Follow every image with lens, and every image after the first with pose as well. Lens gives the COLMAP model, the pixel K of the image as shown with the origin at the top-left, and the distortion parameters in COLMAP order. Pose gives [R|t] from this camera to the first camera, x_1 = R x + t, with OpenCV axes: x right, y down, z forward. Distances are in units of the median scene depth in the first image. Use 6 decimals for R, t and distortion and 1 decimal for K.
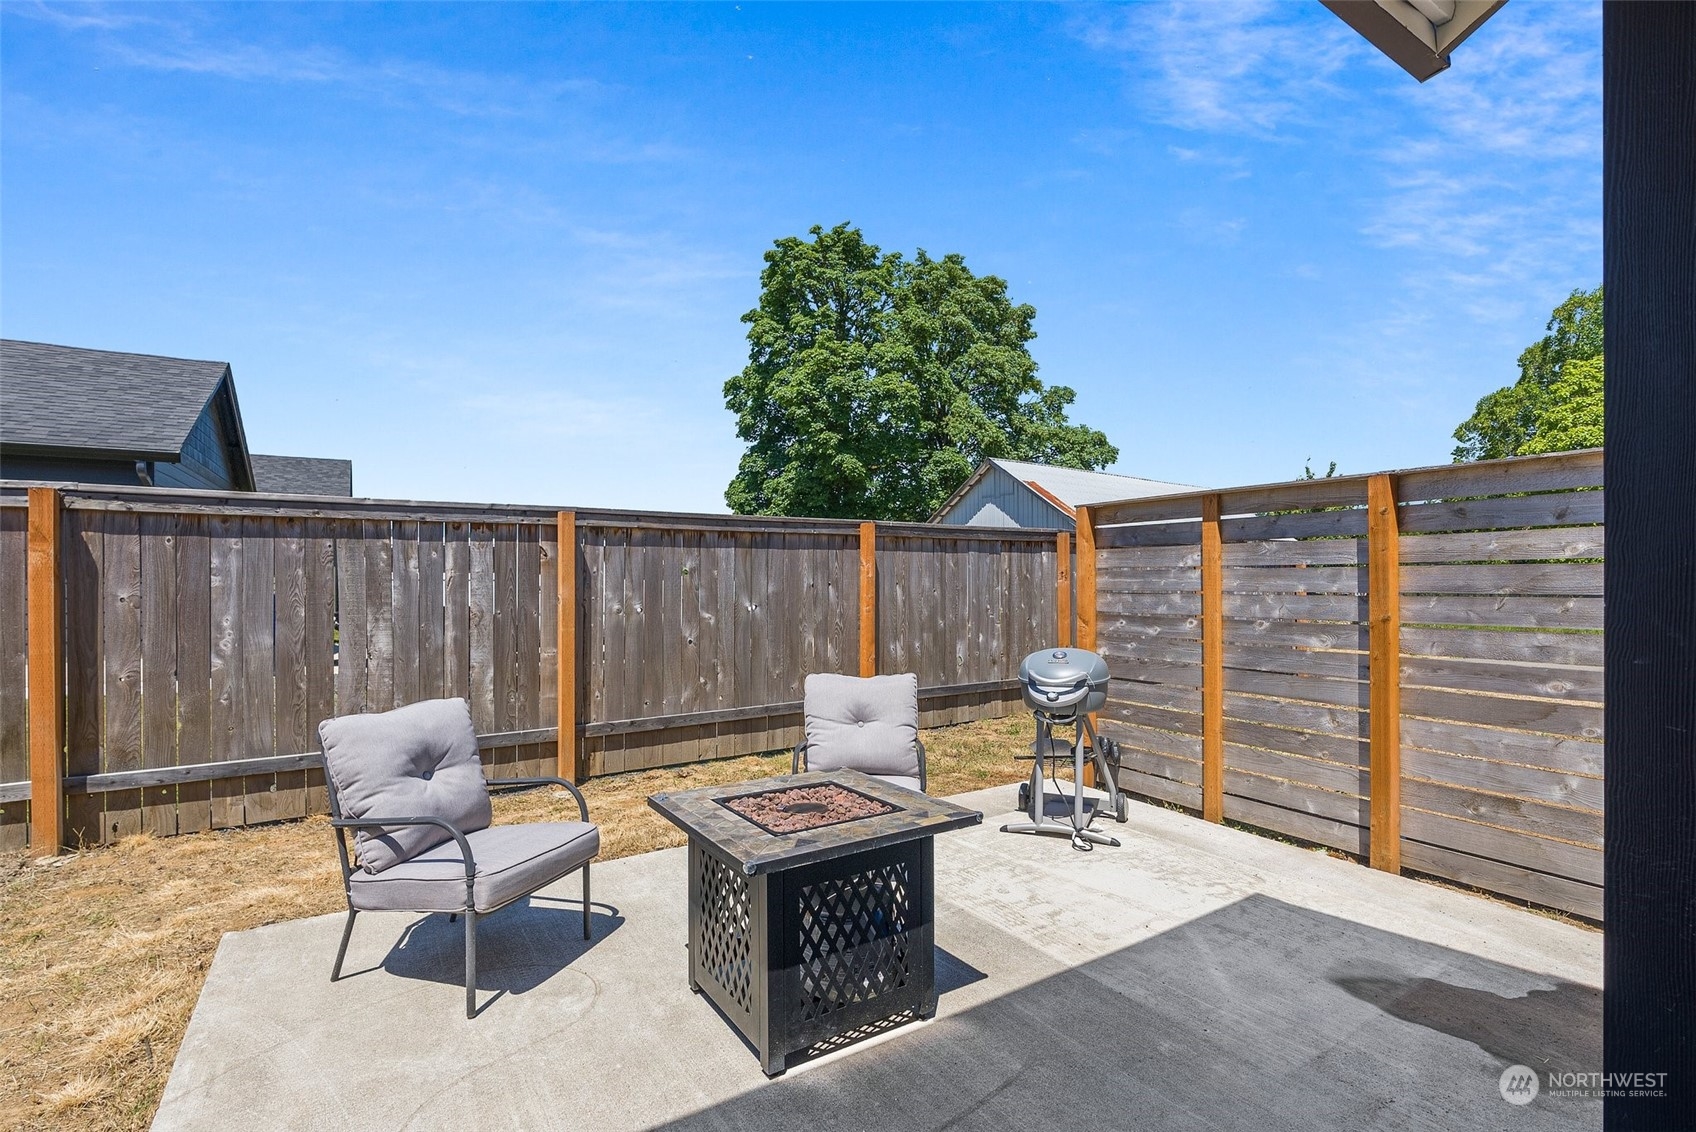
lens RADIAL K [[775.7, 0, 845.9], [0, 775.7, 568.4], [0, 0, 1]] dist [-0.003754, 0.003618]
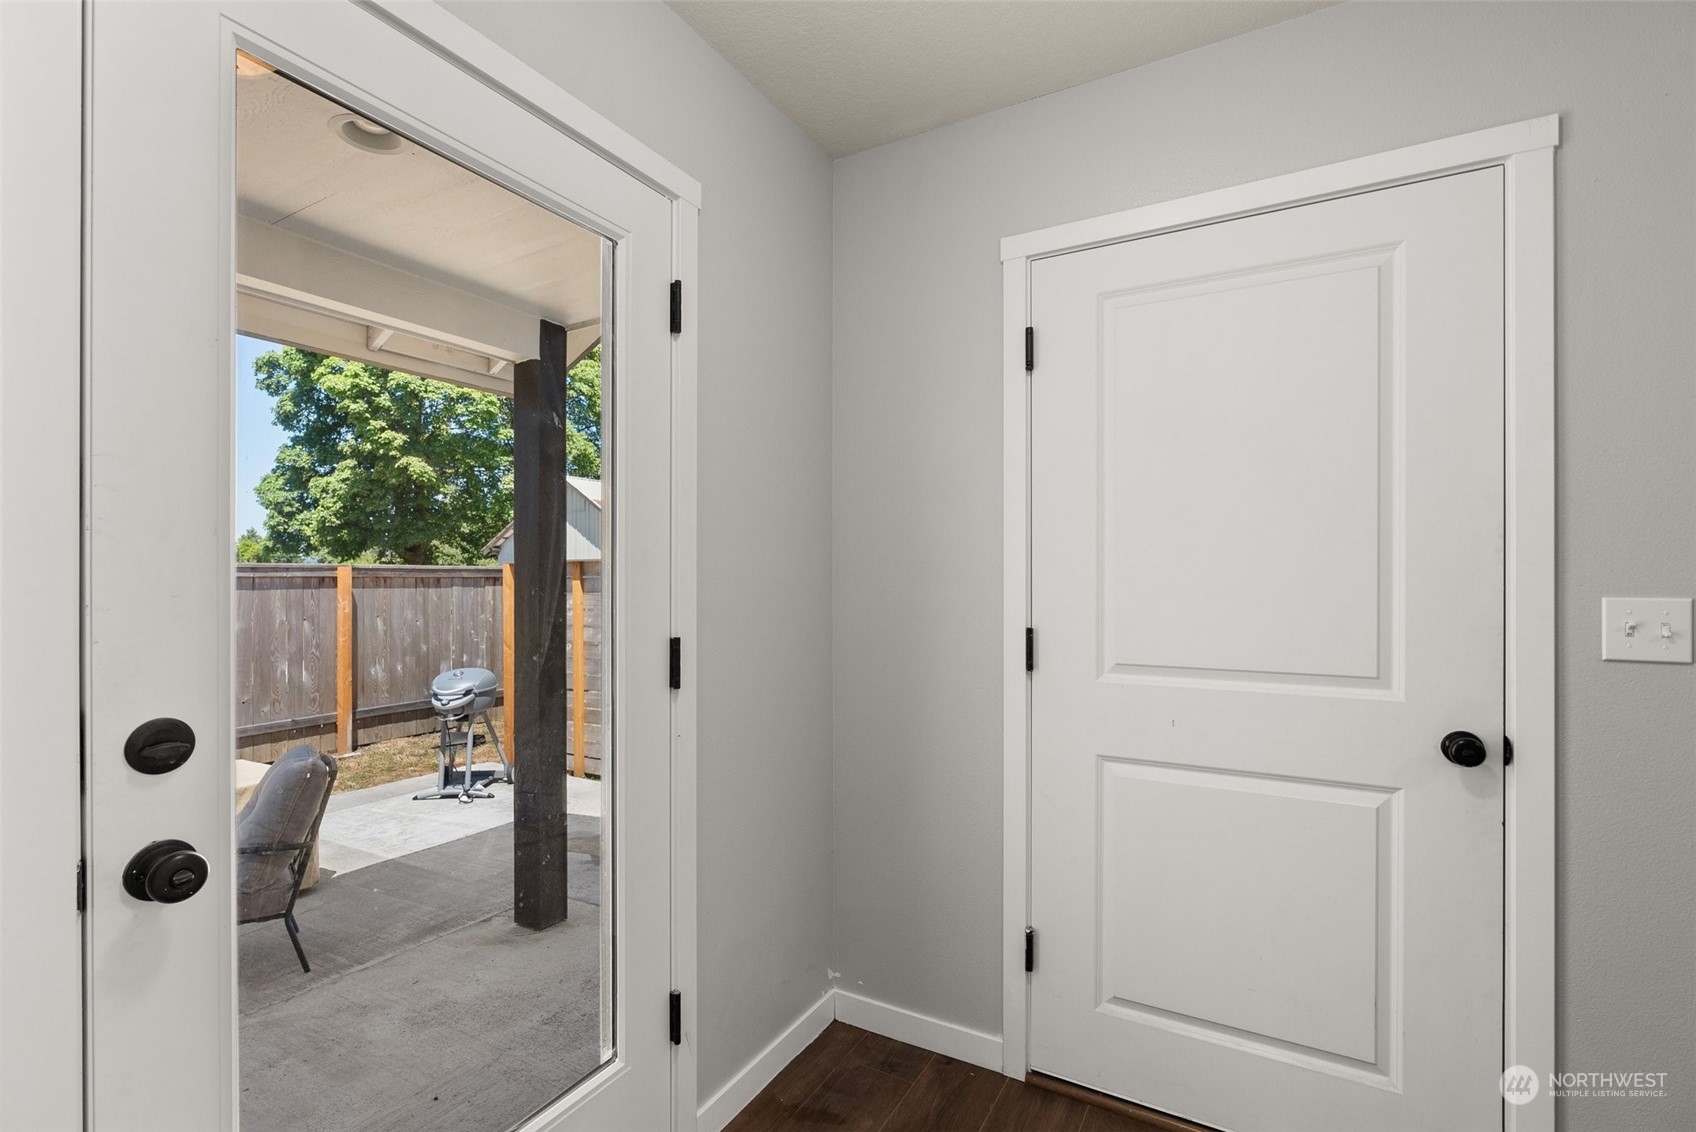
lens RADIAL K [[768.7, 0, 832.9], [0, 768.7, 575.6], [0, 0, 1]] dist [-0.001256, 0.000298]
pose [[0.886365, 0.001718, 0.462984, 0.131302], [-0.002345, 0.999997, 0.000778, -0.042762], [-0.462982, -0.001776, 0.886366, -0.344425]]
